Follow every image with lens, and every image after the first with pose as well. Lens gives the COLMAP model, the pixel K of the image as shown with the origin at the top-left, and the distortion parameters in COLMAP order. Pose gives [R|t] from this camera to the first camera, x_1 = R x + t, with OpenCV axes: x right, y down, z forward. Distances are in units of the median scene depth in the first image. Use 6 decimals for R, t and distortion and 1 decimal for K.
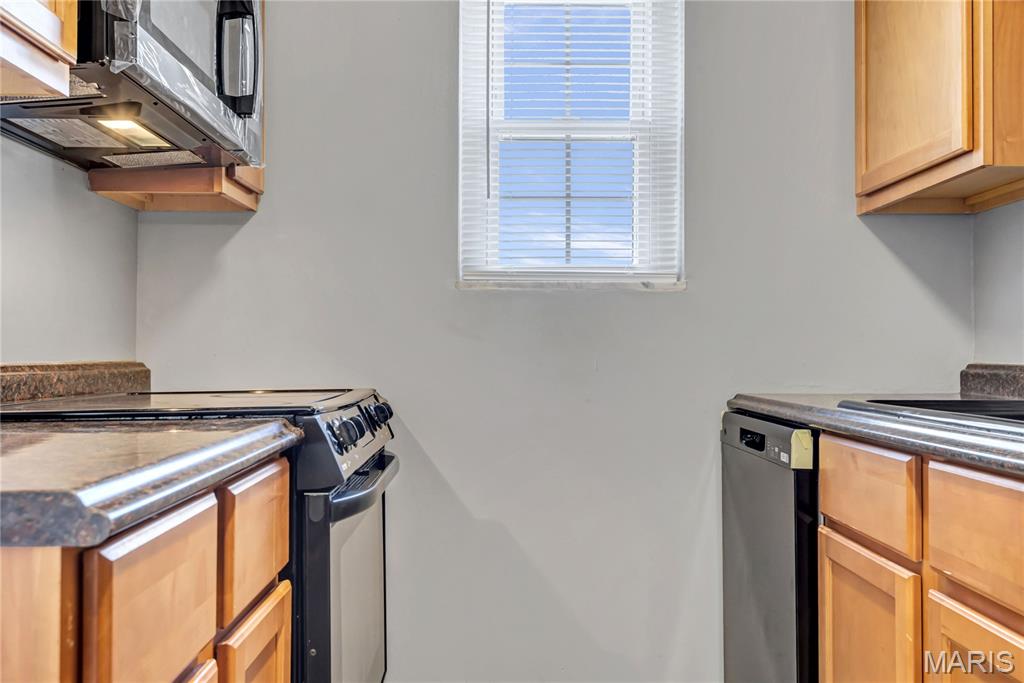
lens RADIAL K [[925.5, 0, 512.0], [0, 925.5, 341.5], [0, 0, 1]] dist [0.019305, -0.014006]
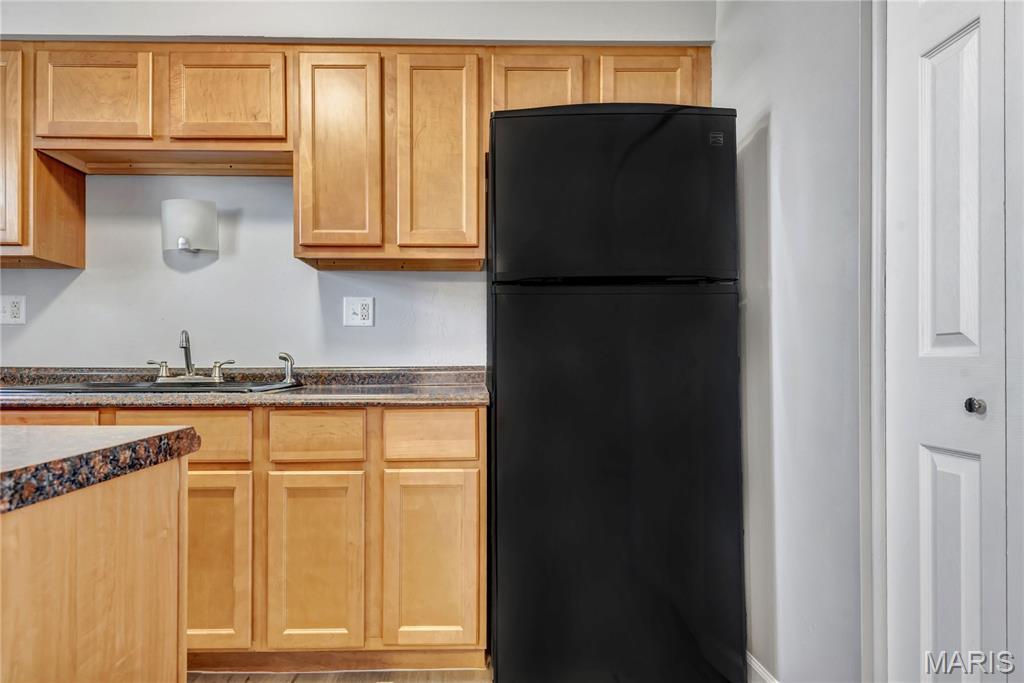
lens RADIAL K [[591.6, 0, 486.6], [0, 591.6, 360.2], [0, 0, 1]] dist [-0.003696, -0.002201]
pose [[-0.005532, 0.001468, 0.999984, -0.762599], [-0.015990, 0.999871, -0.001556, 0.001350], [-0.999857, -0.015999, -0.005508, 0.145371]]
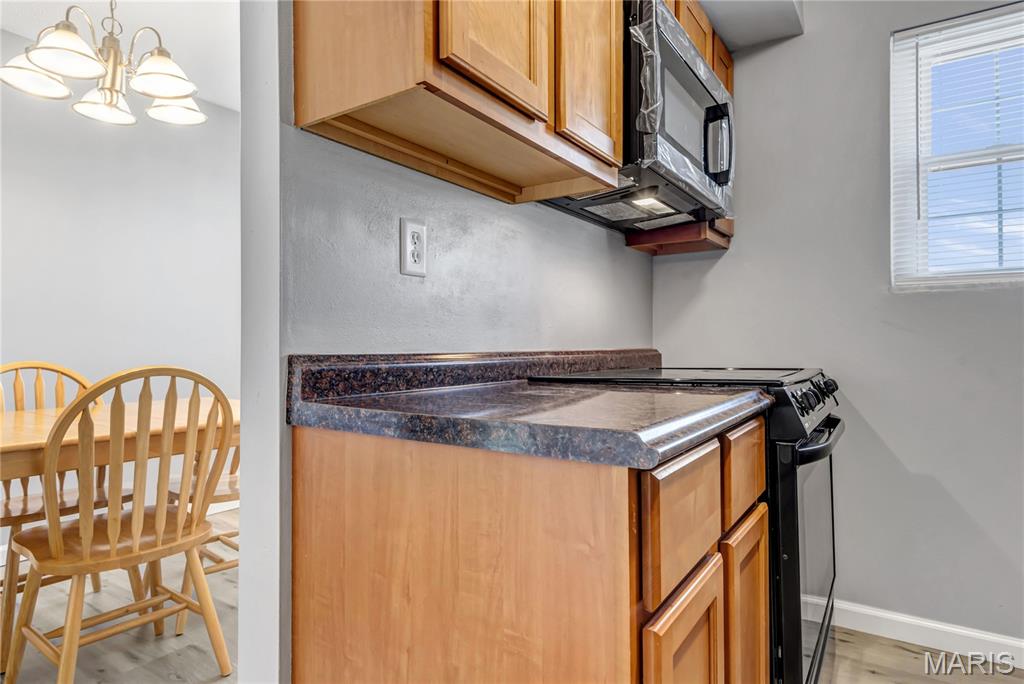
lens RADIAL K [[577.2, 0, 512.0], [0, 577.2, 342.0], [0, 0, 1]] dist [0.017250, -0.000586]
pose [[0.818738, -0.006867, -0.574127, -0.038134], [0.012024, 0.999914, 0.005187, 0.002225], [0.574042, -0.011150, 0.818750, 0.044028]]
